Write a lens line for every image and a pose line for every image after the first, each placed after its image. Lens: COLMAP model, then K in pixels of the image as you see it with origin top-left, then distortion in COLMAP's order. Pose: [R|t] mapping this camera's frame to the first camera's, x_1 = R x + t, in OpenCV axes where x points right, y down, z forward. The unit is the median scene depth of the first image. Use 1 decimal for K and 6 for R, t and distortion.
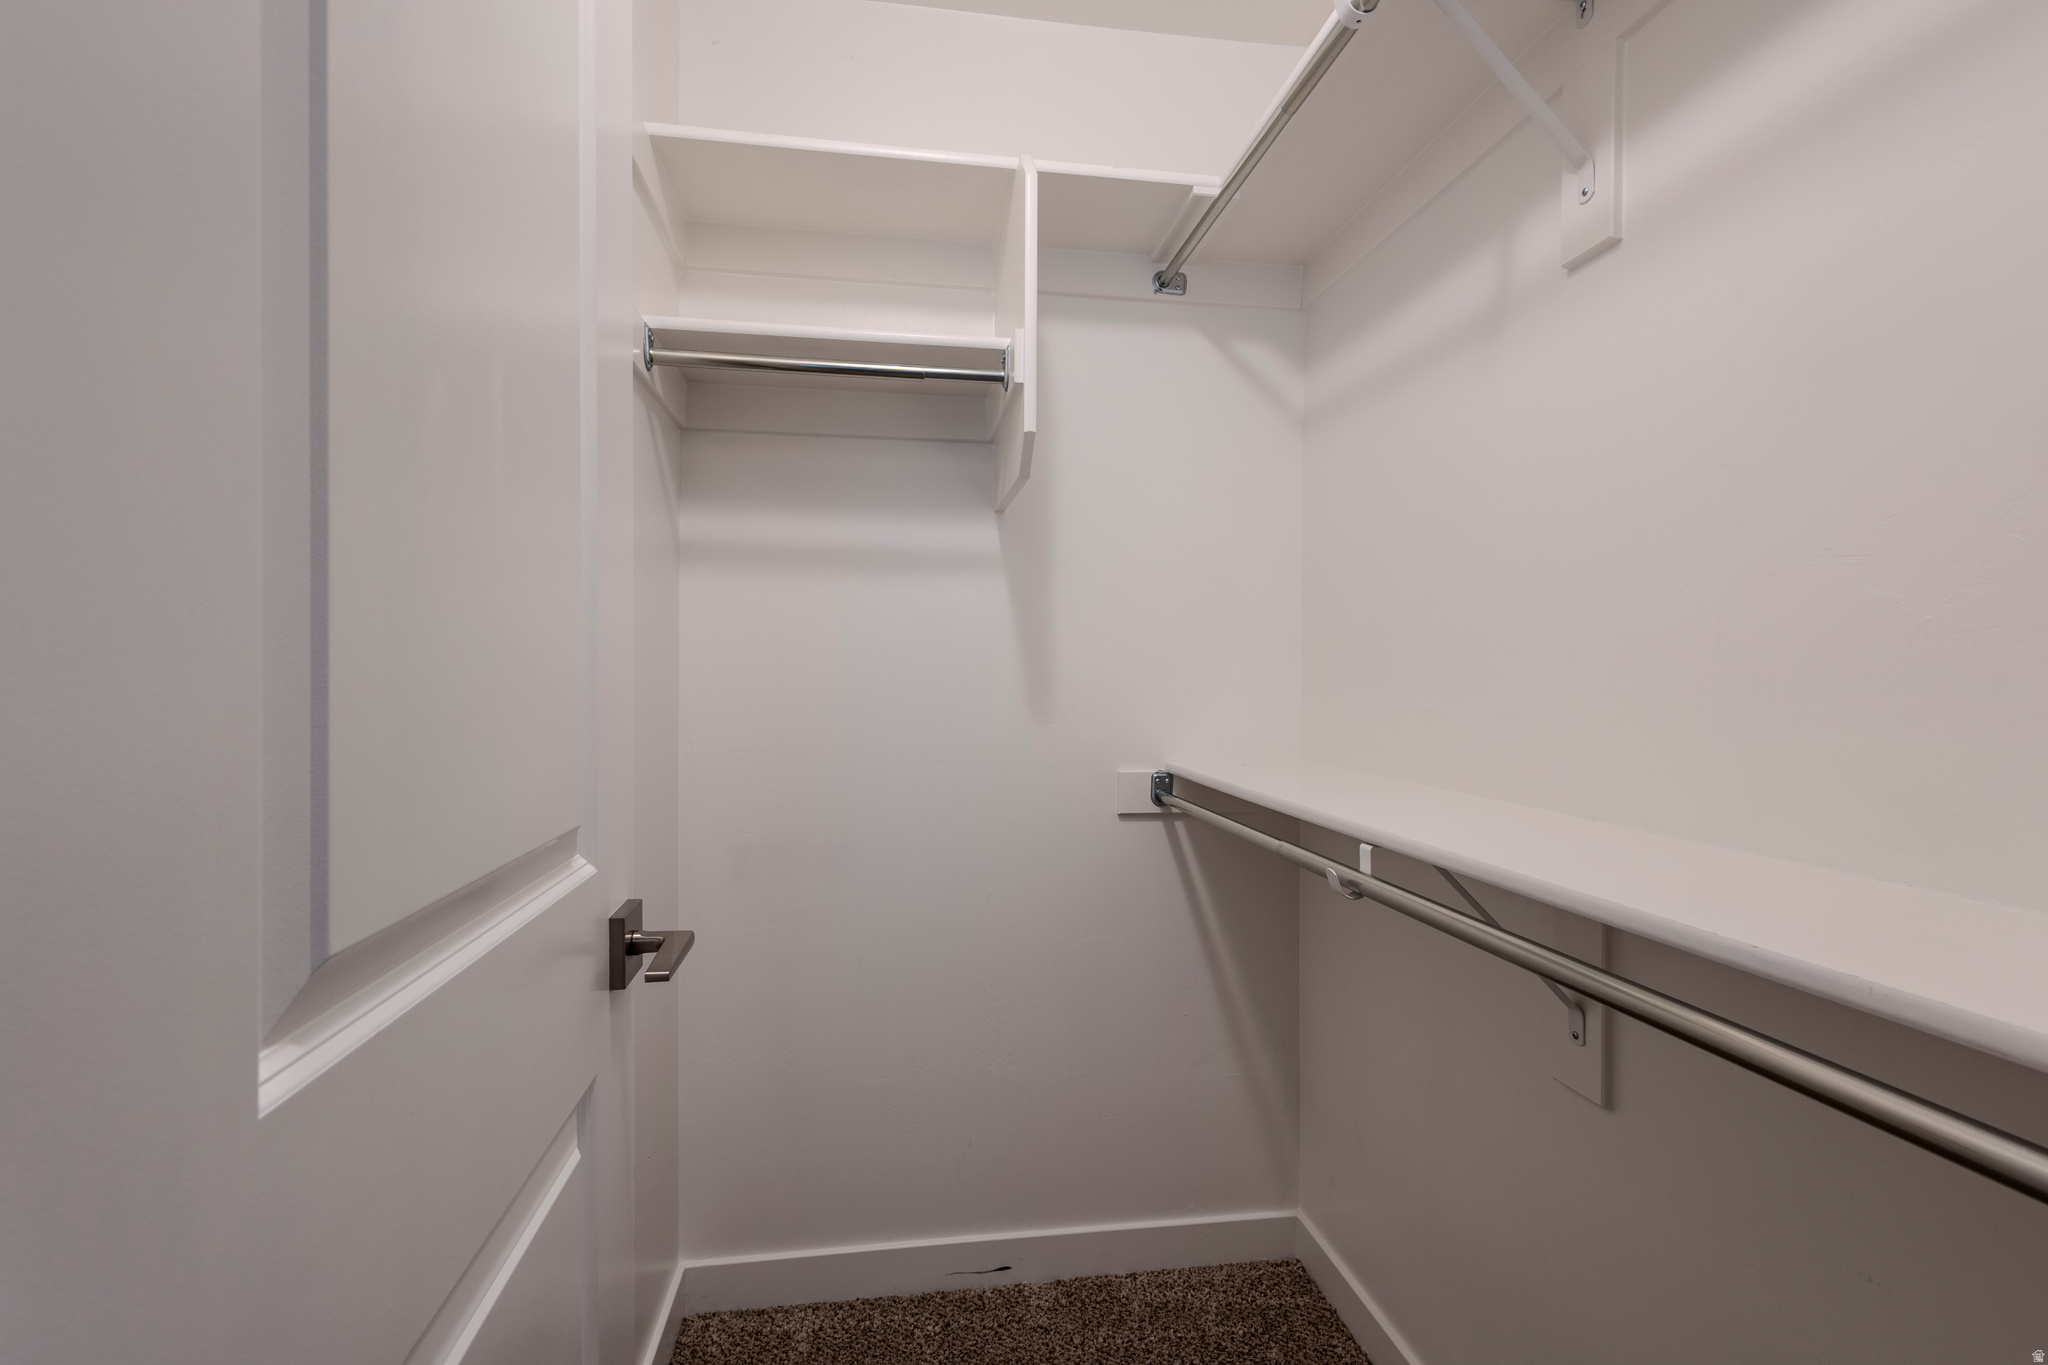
lens RADIAL K [[938.6, 0, 1023.0], [0, 938.6, 680.2], [0, 0, 1]] dist [0.009298, -0.001864]
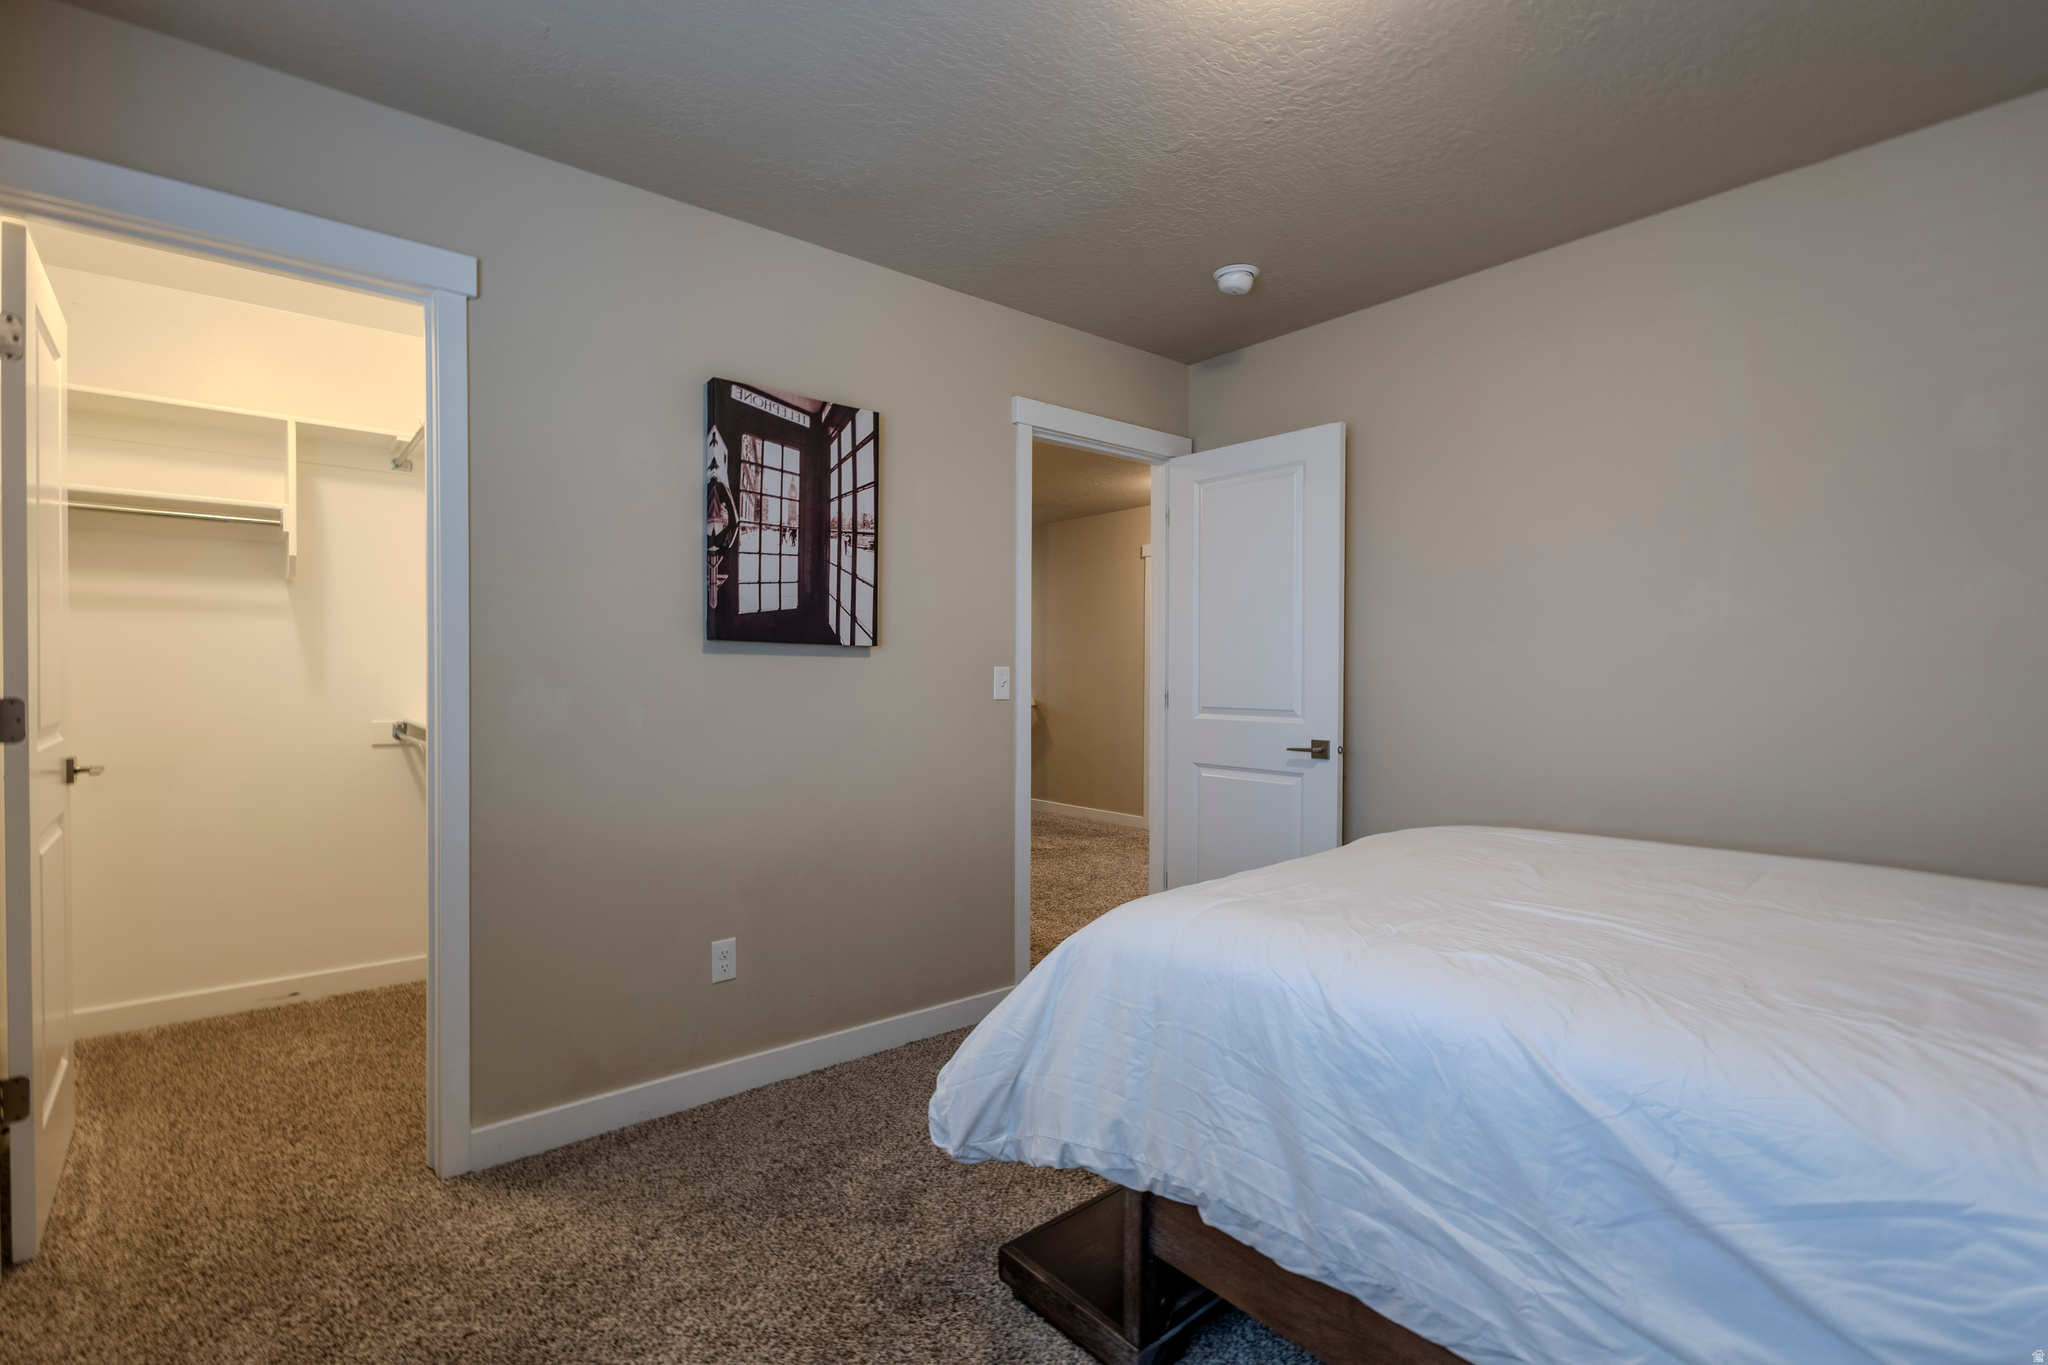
lens RADIAL K [[938.6, 0, 1017.0], [0, 938.6, 679.7], [0, 0, 1]] dist [0.009298, -0.001864]
pose [[0.859541, -0.005867, 0.511032, 0.256286], [0.002802, 0.999973, 0.006767, 0.002699], [-0.511058, -0.004384, 0.859535, -1.317361]]
